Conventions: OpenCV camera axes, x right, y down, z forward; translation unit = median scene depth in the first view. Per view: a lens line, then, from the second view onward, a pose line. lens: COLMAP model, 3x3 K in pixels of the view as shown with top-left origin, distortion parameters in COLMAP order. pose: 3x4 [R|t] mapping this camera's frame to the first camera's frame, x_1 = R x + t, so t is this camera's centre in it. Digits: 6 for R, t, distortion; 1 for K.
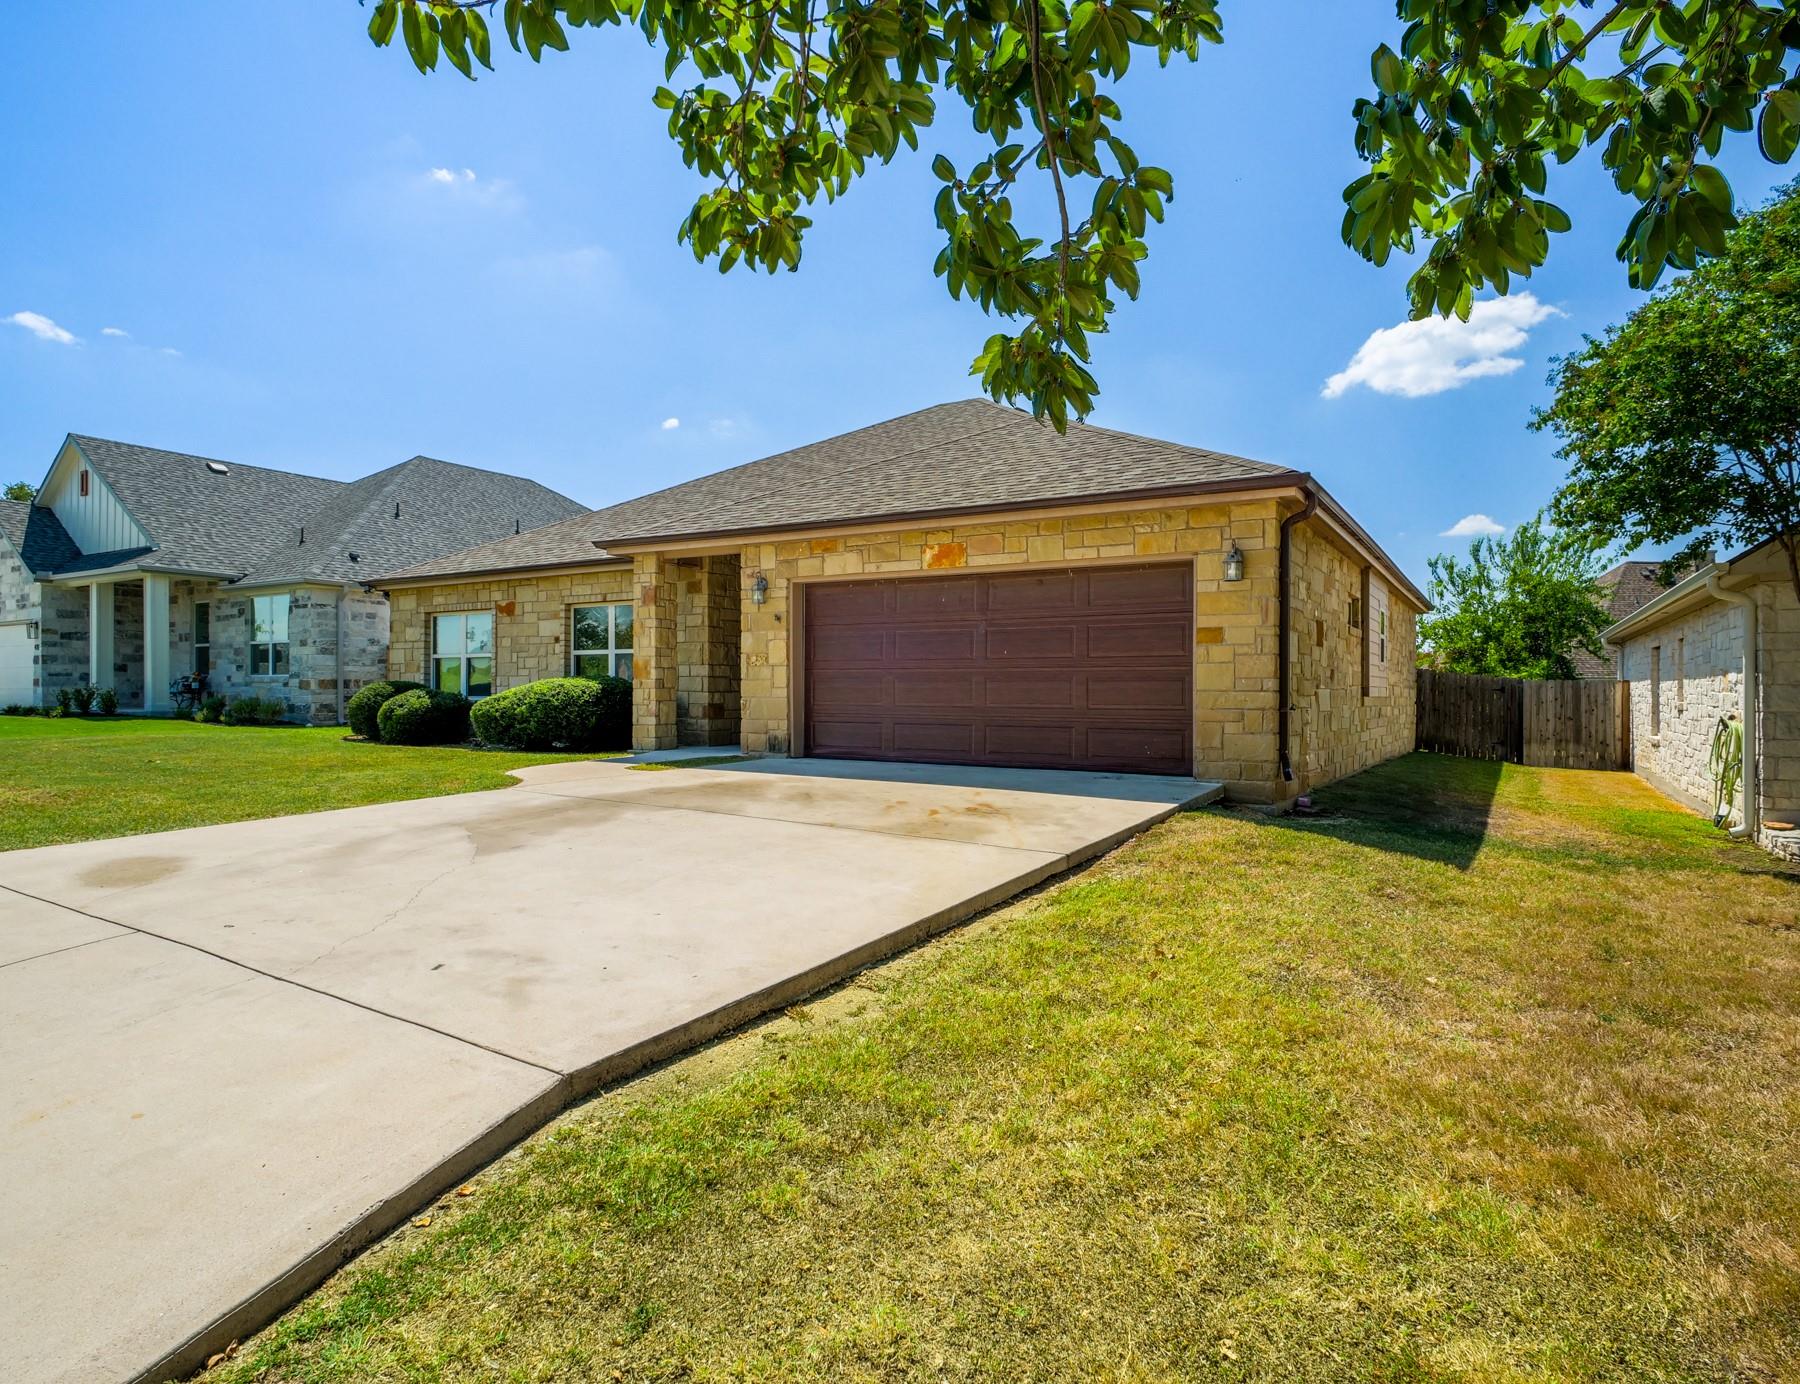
lens RADIAL K [[996.3, 0, 922.8], [0, 996.3, 688.7], [0, 0, 1]] dist [-0.003747, -0.000505]
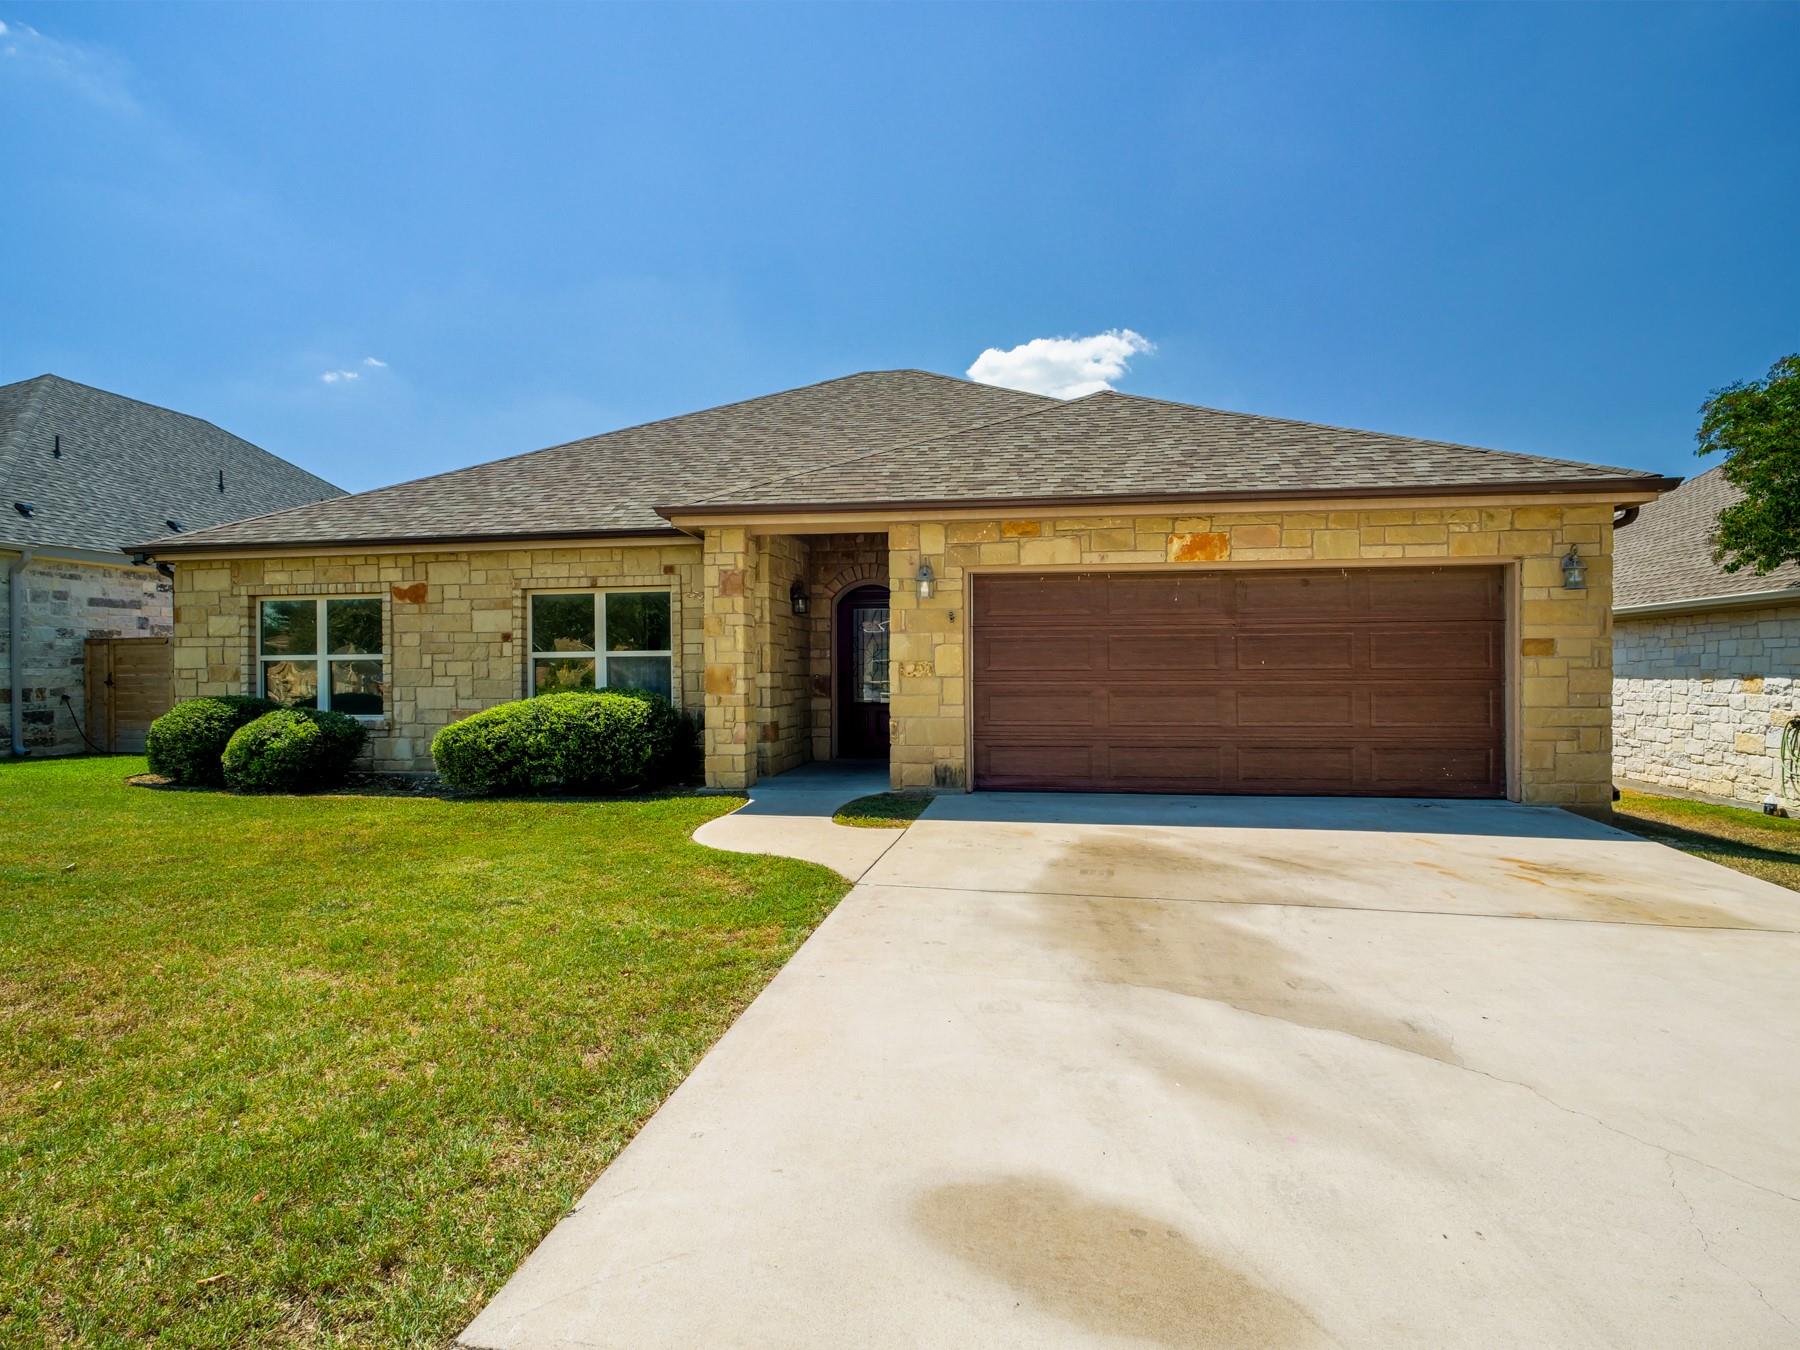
lens RADIAL K [[983.0, 0, 900.0], [0, 983.0, 675.0], [0, 0, 1]] dist [-0.014537, 0.003786]
pose [[0.933335, -0.008383, 0.358909, -0.459054], [0.008031, 0.999965, 0.002473, -0.026943], [-0.358917, 0.000574, 0.933369, 0.286132]]
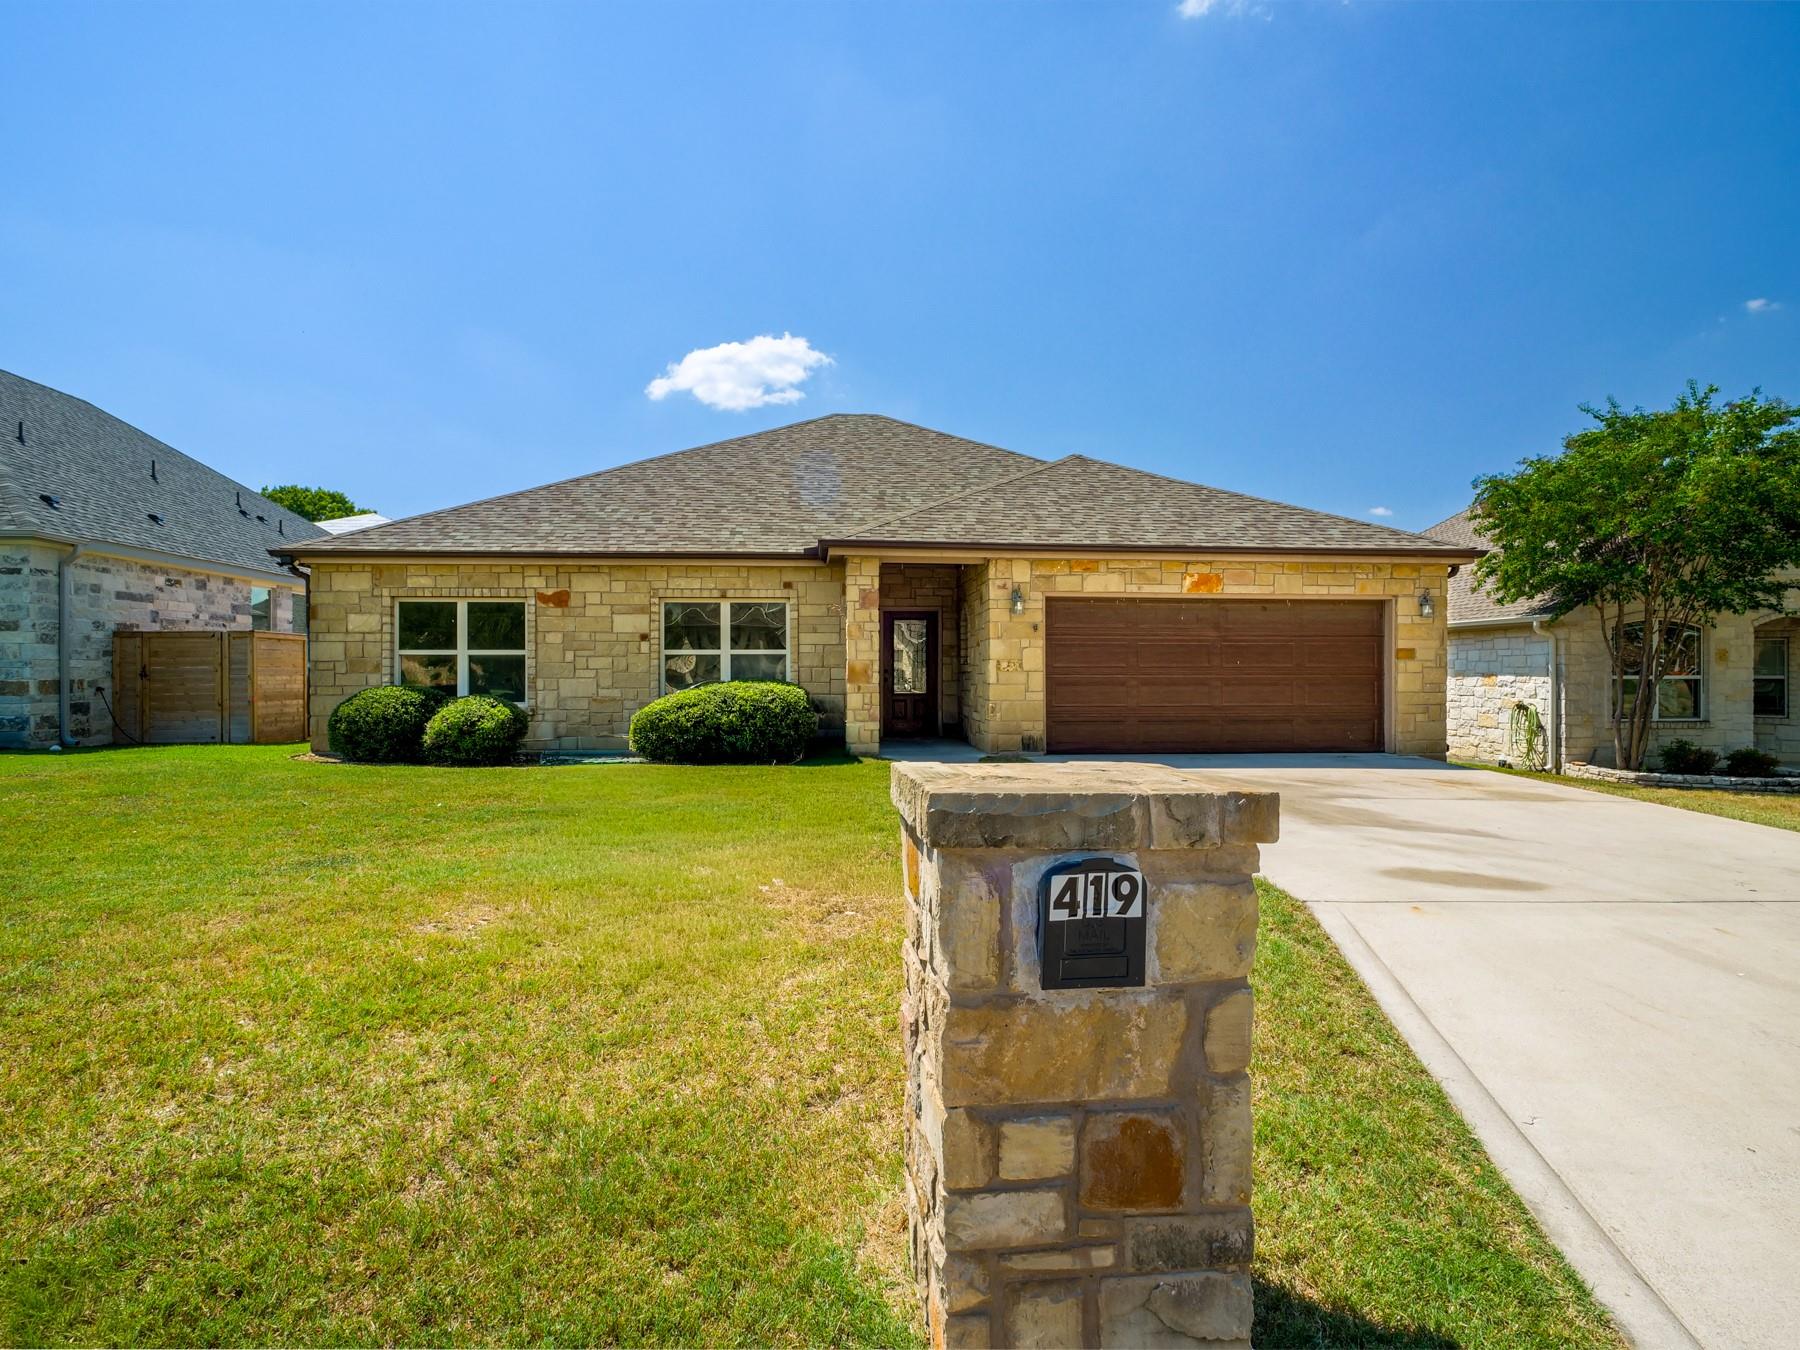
lens RADIAL K [[983.0, 0, 900.0], [0, 983.0, 675.0], [0, 0, 1]] dist [-0.014537, 0.003786]
pose [[0.819301, -0.003627, 0.573352, -0.877138], [0.002917, 0.999993, 0.002157, -0.021767], [-0.573357, -0.000095, 0.819306, 0.201088]]
